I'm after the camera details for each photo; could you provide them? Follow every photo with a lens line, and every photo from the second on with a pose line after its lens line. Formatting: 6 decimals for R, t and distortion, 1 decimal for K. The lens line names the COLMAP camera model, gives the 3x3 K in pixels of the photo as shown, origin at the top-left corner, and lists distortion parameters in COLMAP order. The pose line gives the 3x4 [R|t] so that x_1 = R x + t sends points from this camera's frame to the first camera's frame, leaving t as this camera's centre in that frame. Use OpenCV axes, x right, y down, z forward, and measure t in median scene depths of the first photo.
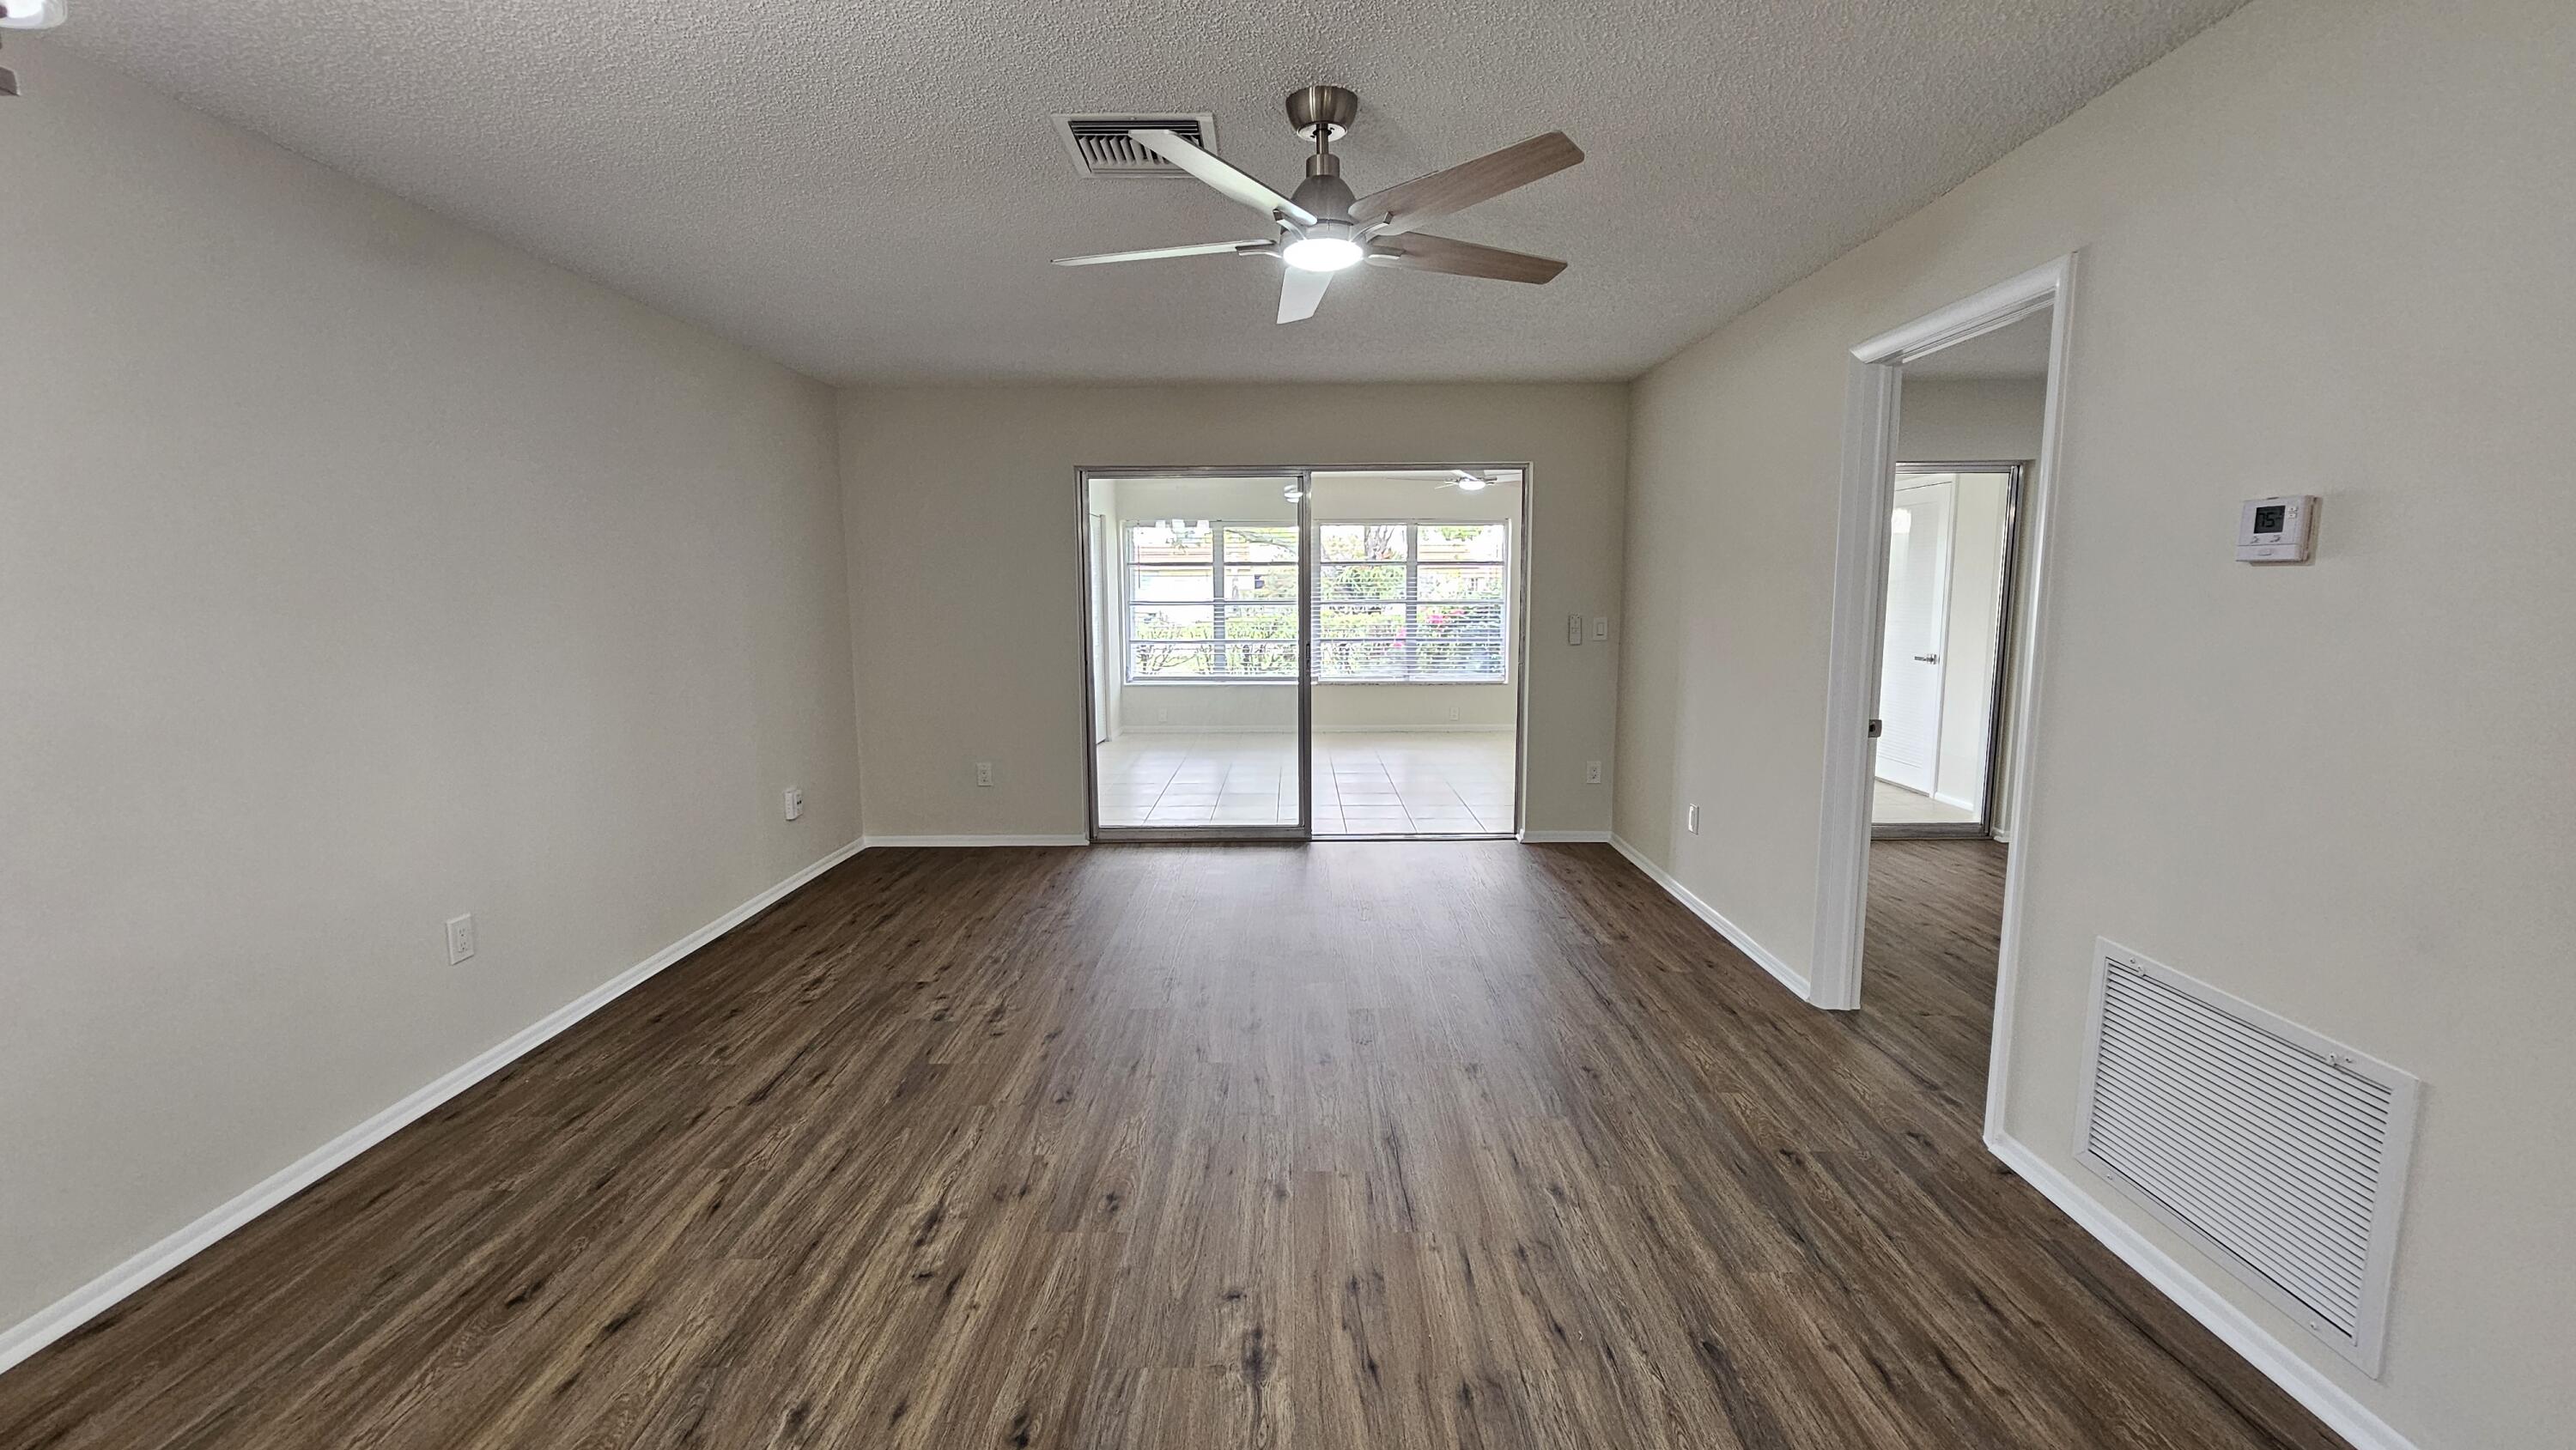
lens RADIAL K [[1055.0, 0, 1279.3], [0, 1055.0, 722.1], [0, 0, 1]] dist [-0.002483, 0.000167]
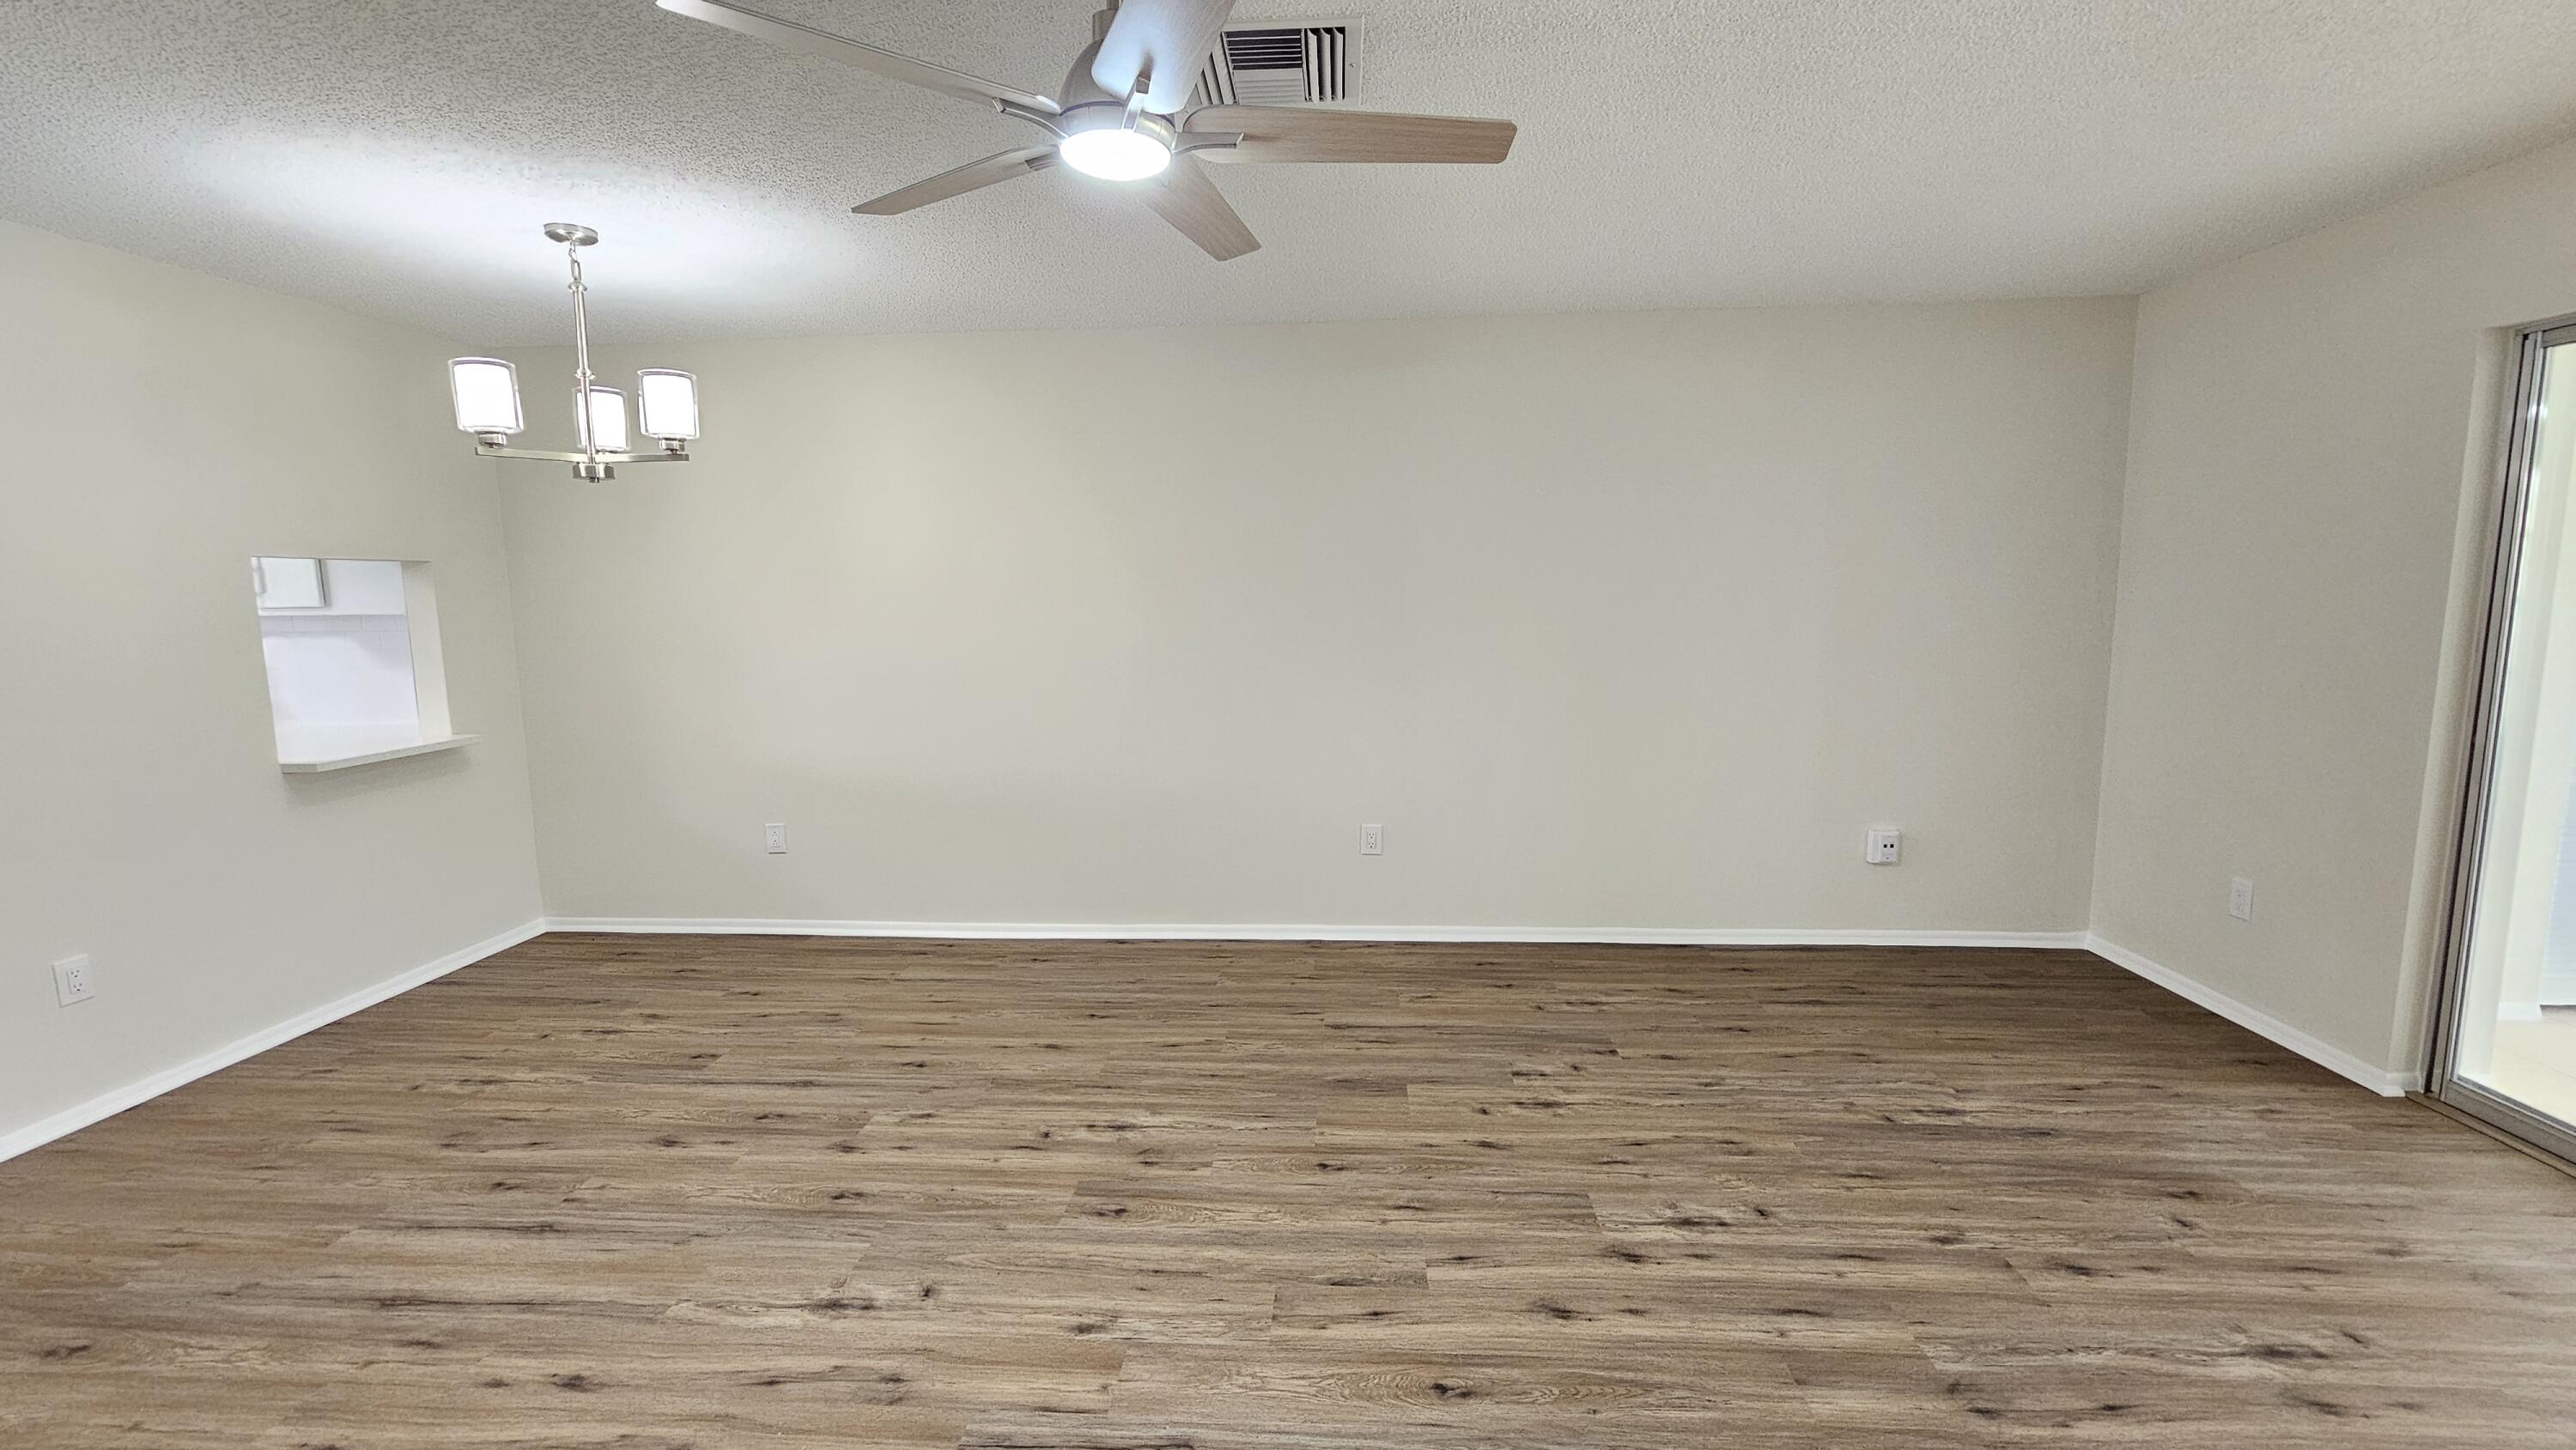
lens RADIAL K [[1055.0, 0, 1279.3], [0, 1055.0, 722.1], [0, 0, 1]] dist [-0.002483, 0.000167]
pose [[-0.060390, 0.136119, -0.988850, 0.667349], [-0.110706, 0.983633, 0.142162, -0.149245], [0.992017, 0.118057, -0.044332, 0.990317]]
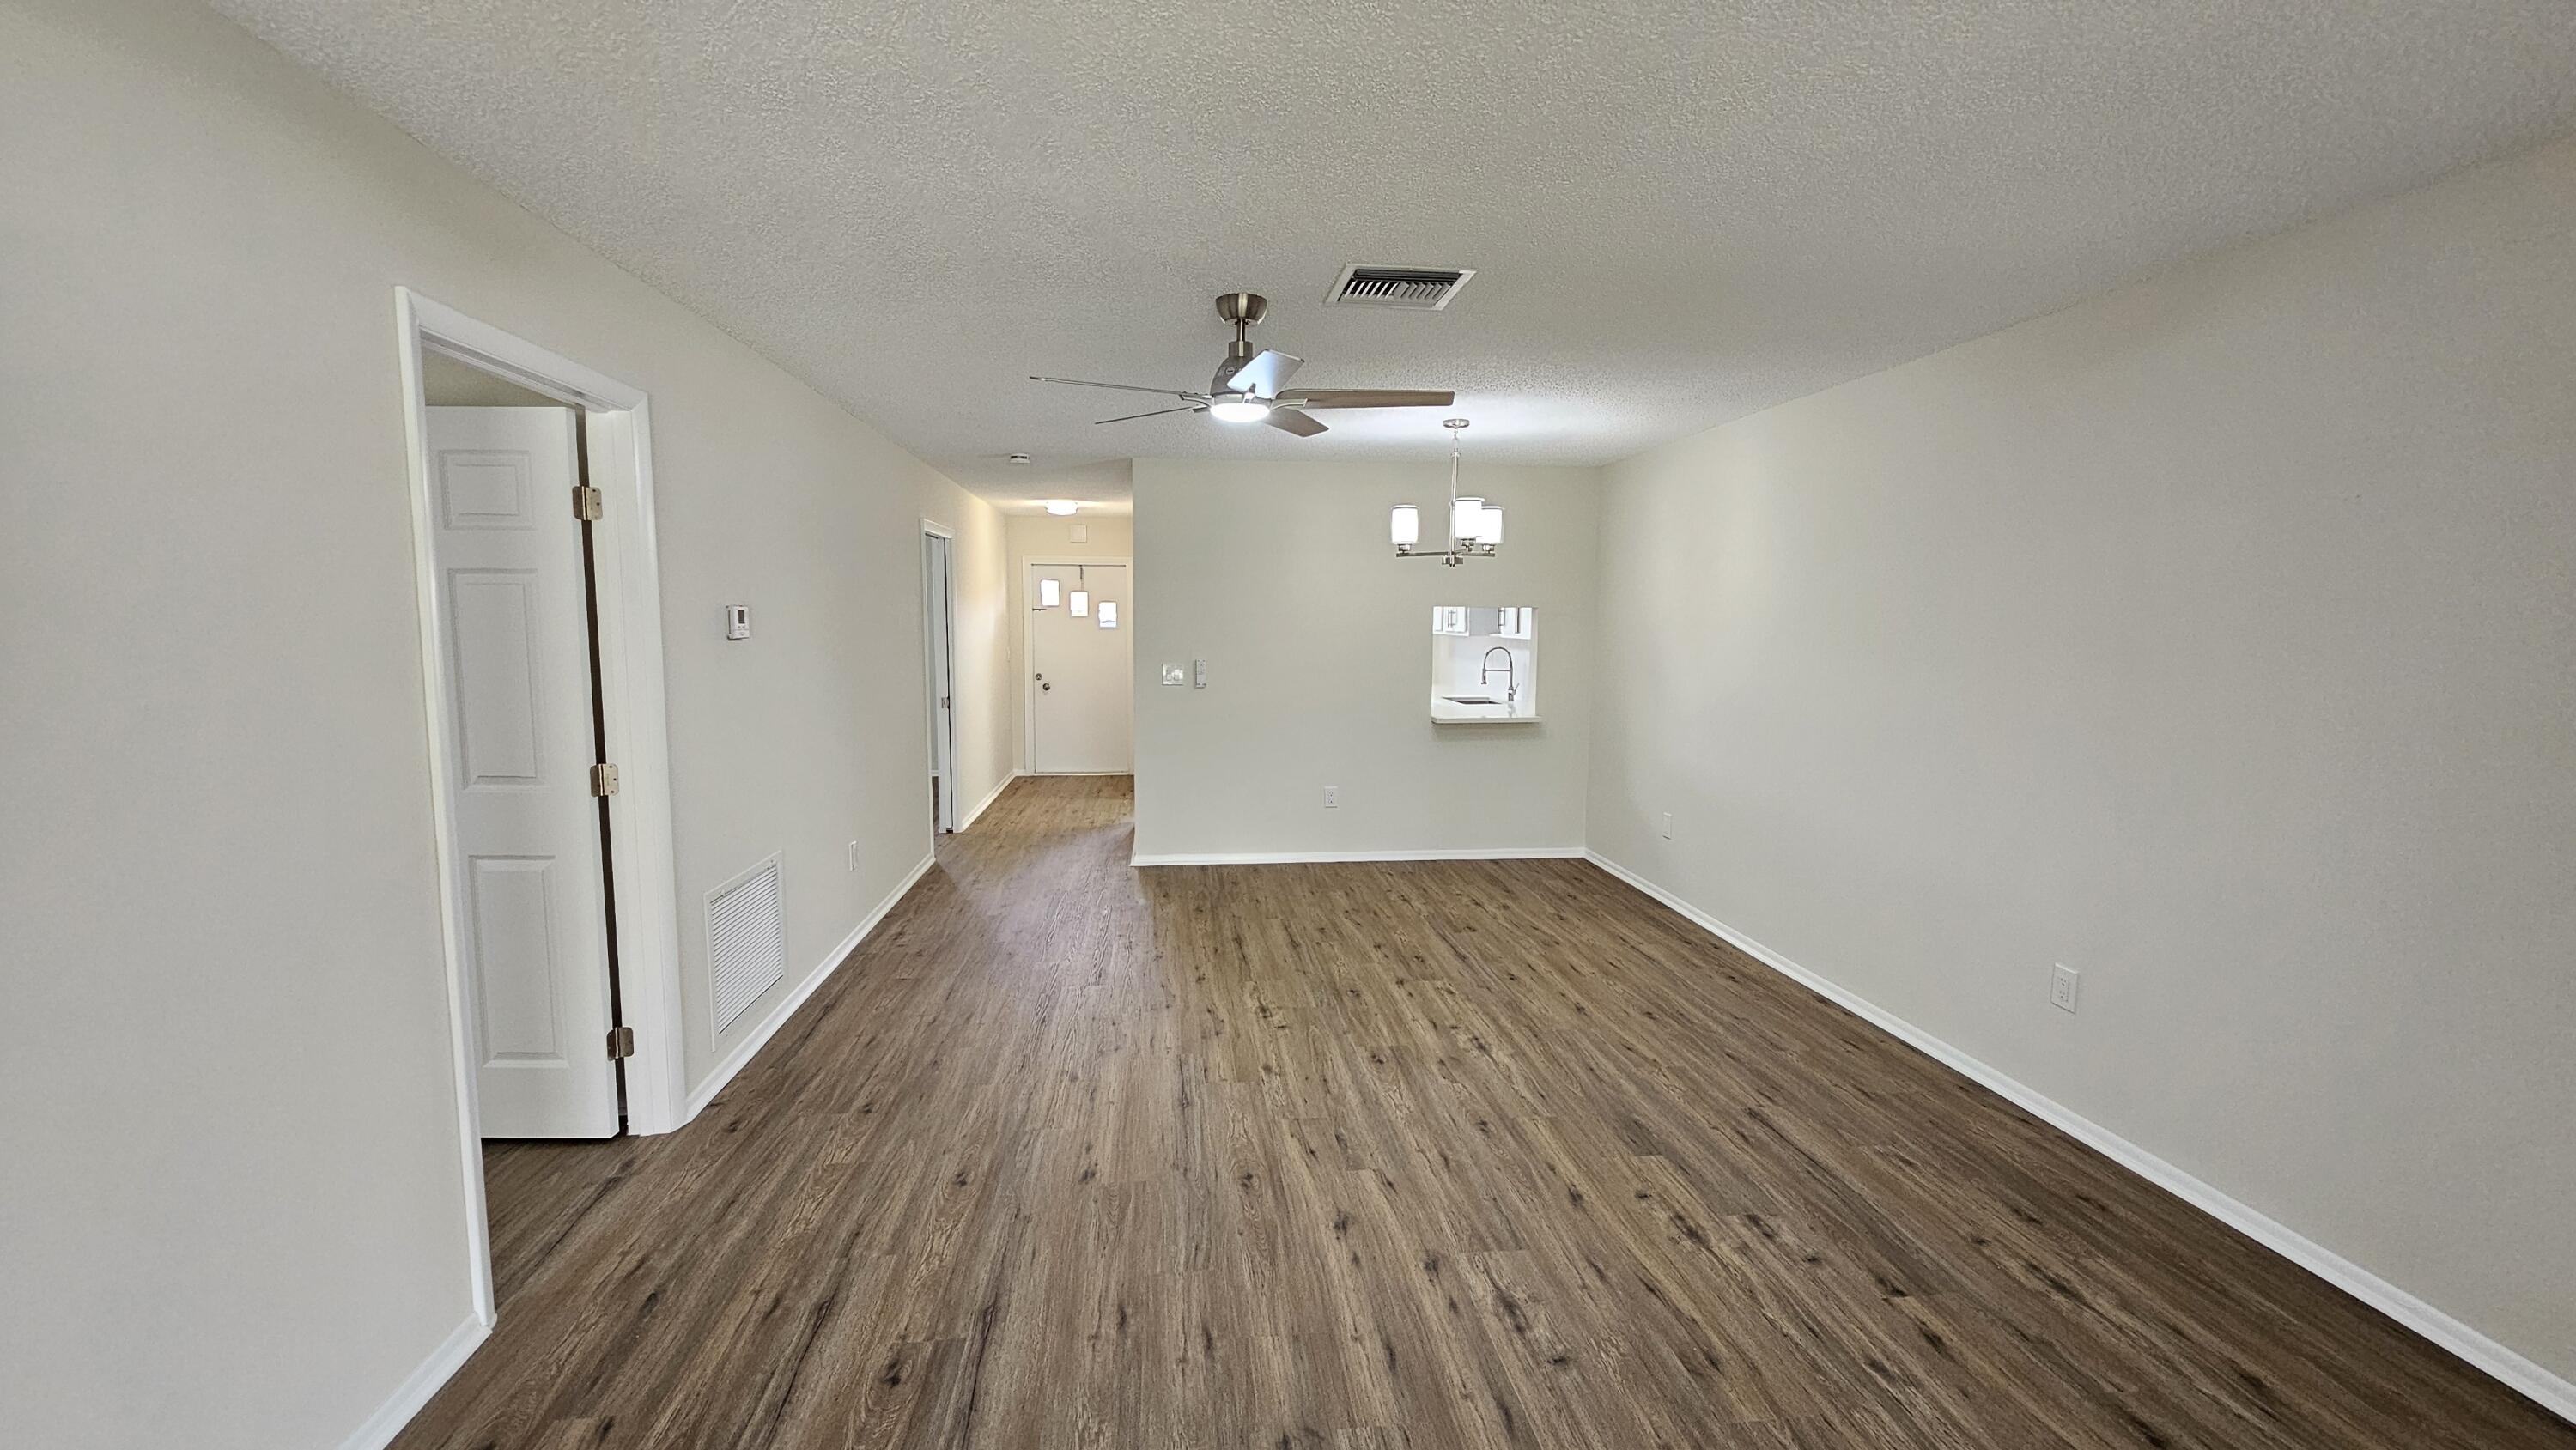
lens RADIAL K [[1055.0, 0, 1279.3], [0, 1055.0, 722.1], [0, 0, 1]] dist [-0.002483, 0.000167]
pose [[-0.992548, 0.013528, -0.121098, 0.134425], [-0.013763, 0.975012, 0.221724, -0.295575], [0.121071, 0.221738, -0.967561, 2.005222]]
